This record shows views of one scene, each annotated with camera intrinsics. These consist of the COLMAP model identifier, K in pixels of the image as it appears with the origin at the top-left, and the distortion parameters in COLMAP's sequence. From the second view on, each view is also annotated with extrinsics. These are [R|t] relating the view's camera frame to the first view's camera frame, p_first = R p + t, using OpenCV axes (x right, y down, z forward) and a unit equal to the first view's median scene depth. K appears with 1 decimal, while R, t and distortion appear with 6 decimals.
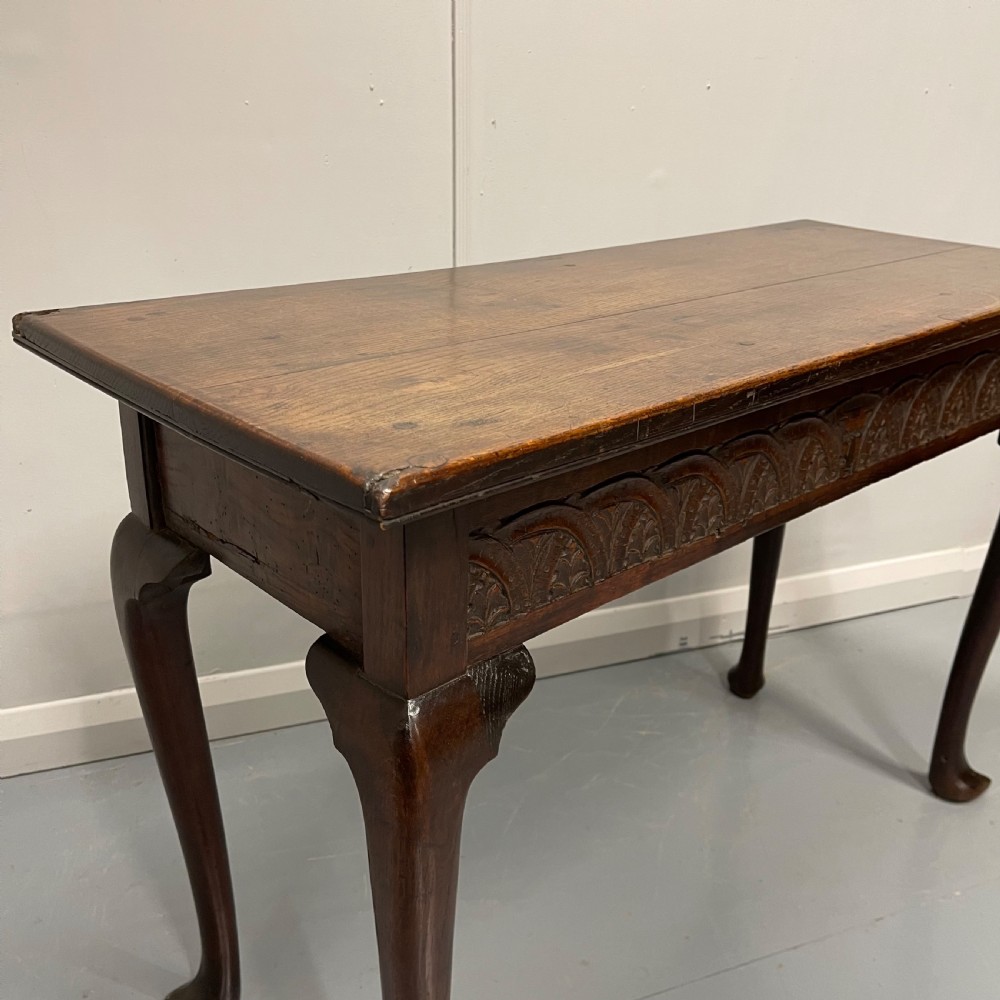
lens RADIAL K [[1012.2, 0, 494.1], [0, 1012.2, 513.9], [0, 0, 1]] dist [0.093417, -0.164617]
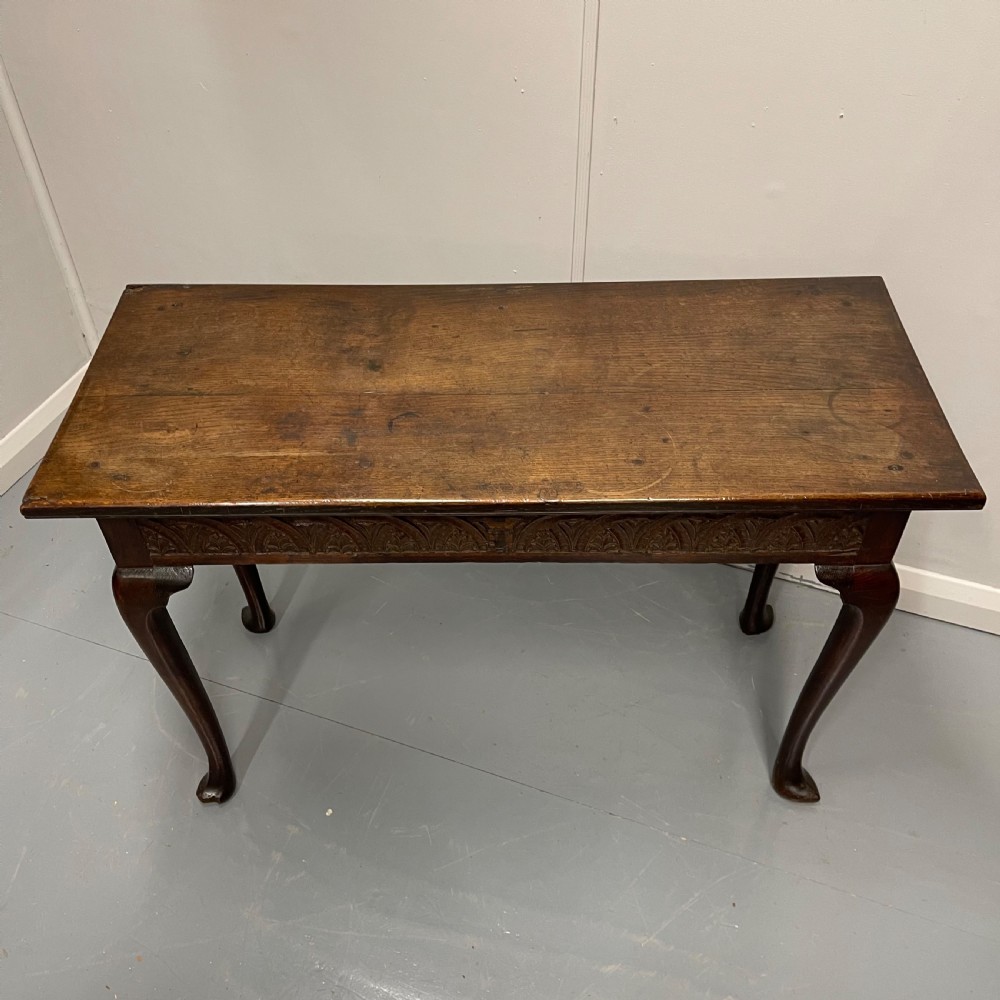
lens RADIAL K [[1007.5, 0, 492.8], [0, 1007.5, 519.1], [0, 0, 1]] dist [0.091561, -0.170641]
pose [[0.727324, 0.460020, -0.509295, 1.193320], [-0.231573, 0.863075, 0.448861, -0.819555], [0.646045, -0.208528, 0.734263, -0.051868]]
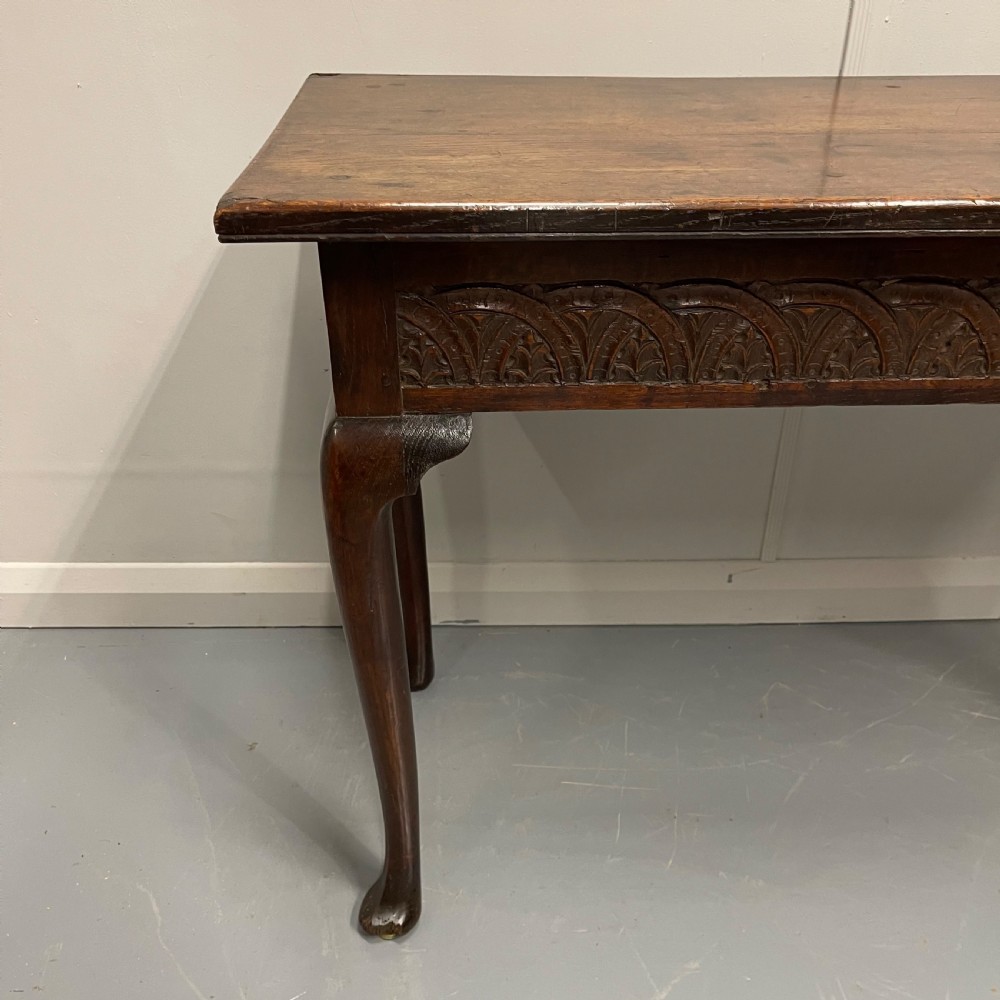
lens RADIAL K [[1007.5, 0, 492.8], [0, 1007.5, 519.1], [0, 0, 1]] dist [0.091561, -0.170641]
pose [[0.756878, 0.328539, -0.564976, 0.593239], [-0.238185, 0.943674, 0.229667, -0.018691], [0.608608, -0.039261, 0.792499, 0.110987]]
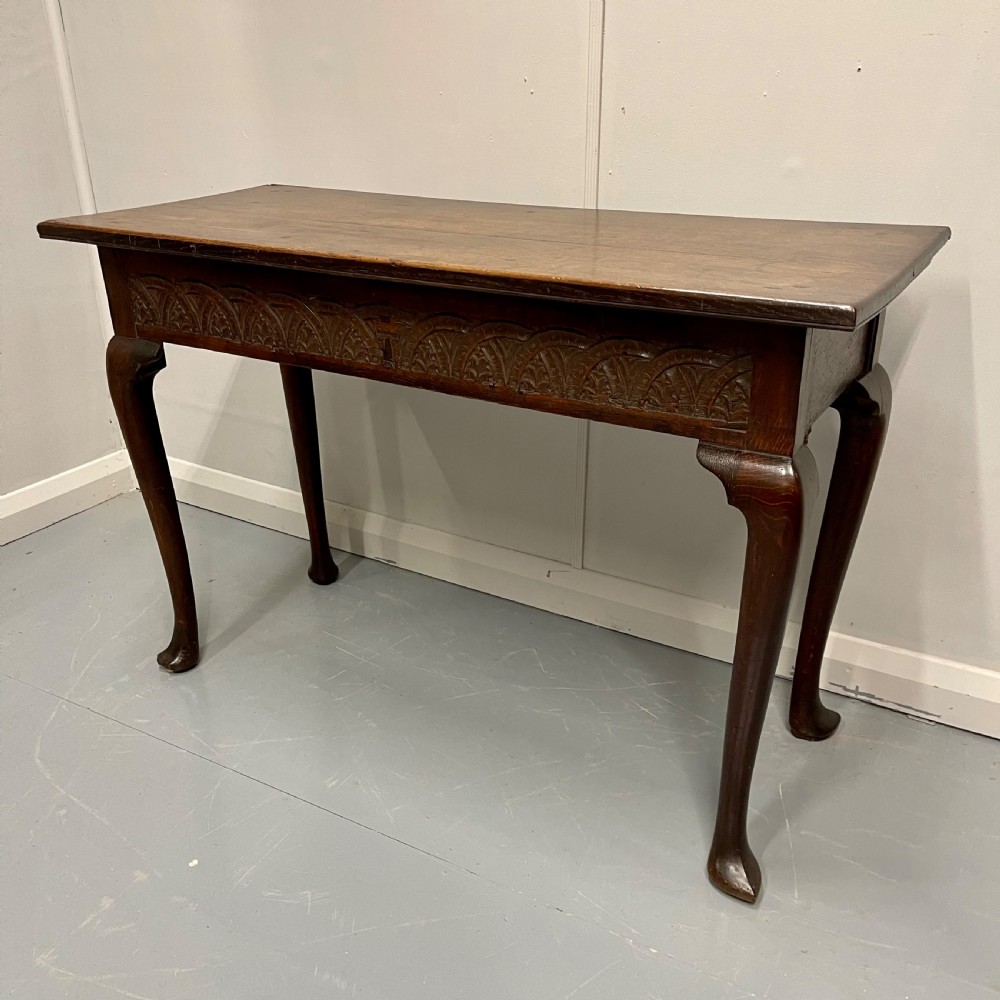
lens RADIAL K [[1007.5, 0, 492.8], [0, 1007.5, 519.1], [0, 0, 1]] dist [0.091561, -0.170641]
pose [[0.270536, 0.378397, -0.885227, 1.914458], [-0.350130, 0.895220, 0.275665, -0.319687], [0.896783, 0.235367, 0.374677, 0.758465]]
